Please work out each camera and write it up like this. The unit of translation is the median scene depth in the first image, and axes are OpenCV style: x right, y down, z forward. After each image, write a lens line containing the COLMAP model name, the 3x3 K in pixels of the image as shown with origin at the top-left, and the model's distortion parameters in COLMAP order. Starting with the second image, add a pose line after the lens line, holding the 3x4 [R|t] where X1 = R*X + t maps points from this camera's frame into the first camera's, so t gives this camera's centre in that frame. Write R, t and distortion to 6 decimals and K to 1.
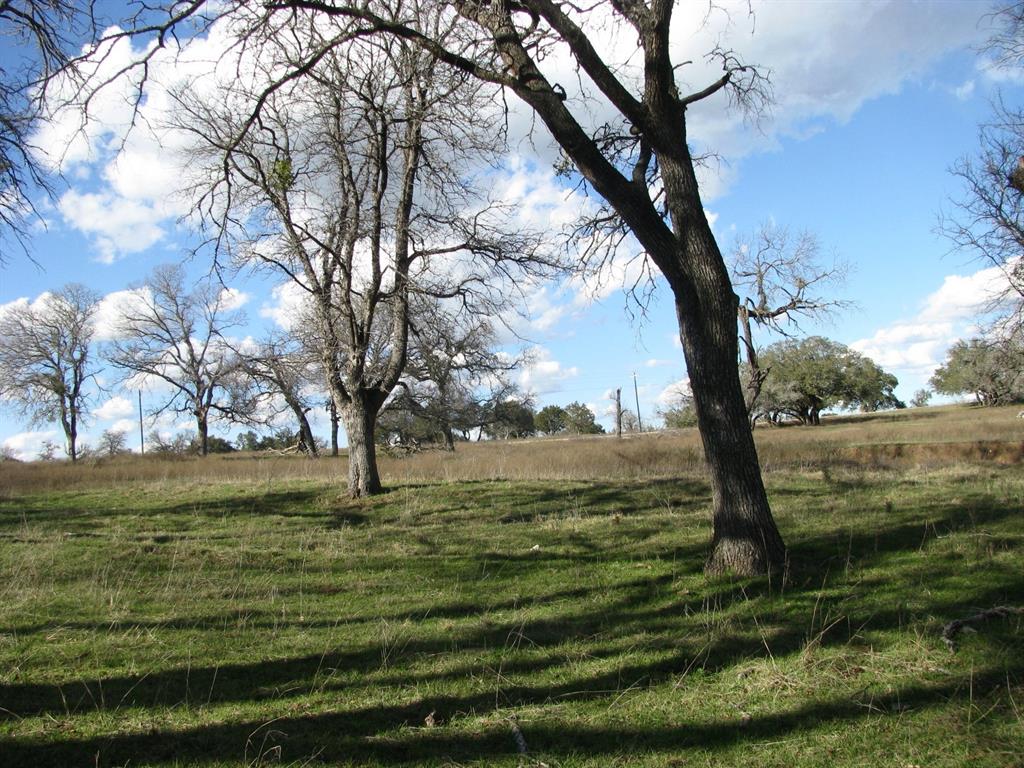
lens RADIAL K [[1065.2, 0, 511.2], [0, 1065.2, 380.1], [0, 0, 1]] dist [-0.112975, 0.000000]
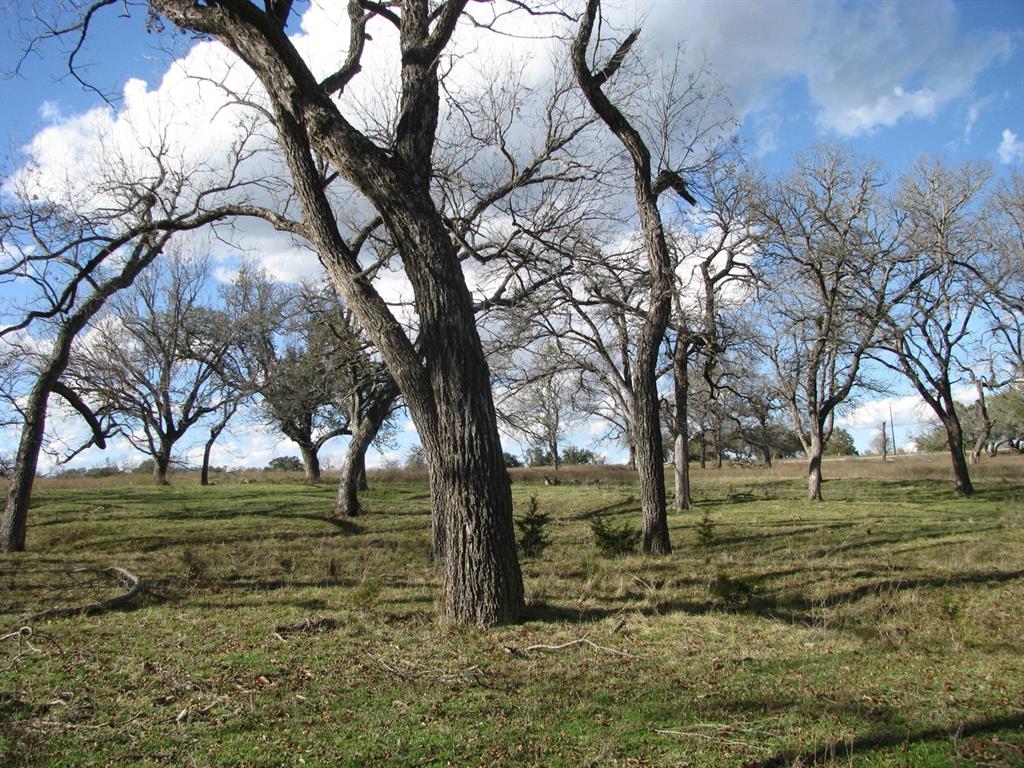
lens RADIAL K [[1065.2, 0, 512.7], [0, 1065.2, 386.9], [0, 0, 1]] dist [-0.112975, 0.000000]
pose [[0.975835, 0.008816, -0.218332, -0.057369], [-0.010818, 0.999910, -0.007975, -0.018009], [0.218242, 0.010144, 0.975842, -0.314134]]
